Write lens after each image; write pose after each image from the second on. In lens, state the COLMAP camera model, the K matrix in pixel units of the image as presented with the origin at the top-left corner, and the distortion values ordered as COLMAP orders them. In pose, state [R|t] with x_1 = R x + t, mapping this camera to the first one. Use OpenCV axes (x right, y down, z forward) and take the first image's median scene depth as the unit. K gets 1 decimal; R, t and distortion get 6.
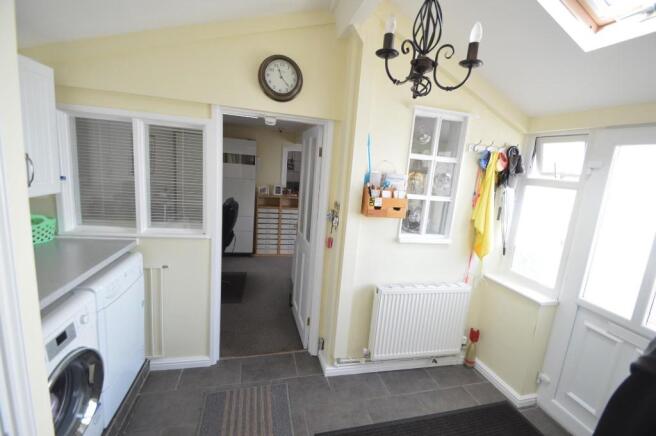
lens RADIAL K [[293.6, 0, 329.6], [0, 293.6, 219.4], [0, 0, 1]] dist [-0.011538, -0.002422]
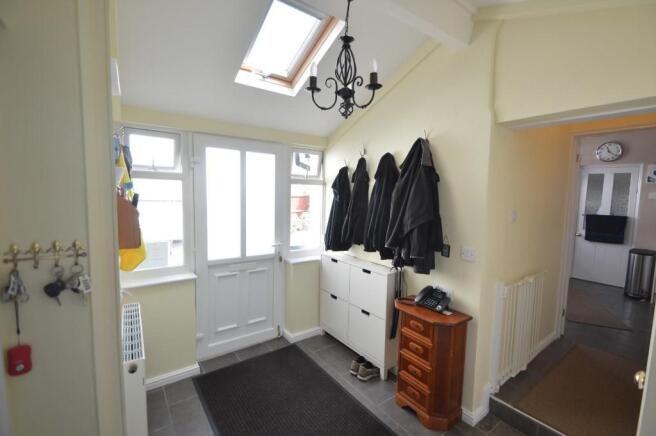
lens RADIAL K [[293.6, 0, 332.1], [0, 293.6, 217.2], [0, 0, 1]] dist [-0.011538, -0.002422]
pose [[-0.371176, -0.164180, 0.913933, -0.544214], [0.125187, 0.966411, 0.224450, -0.150717], [-0.920085, 0.197723, -0.338156, 0.887994]]
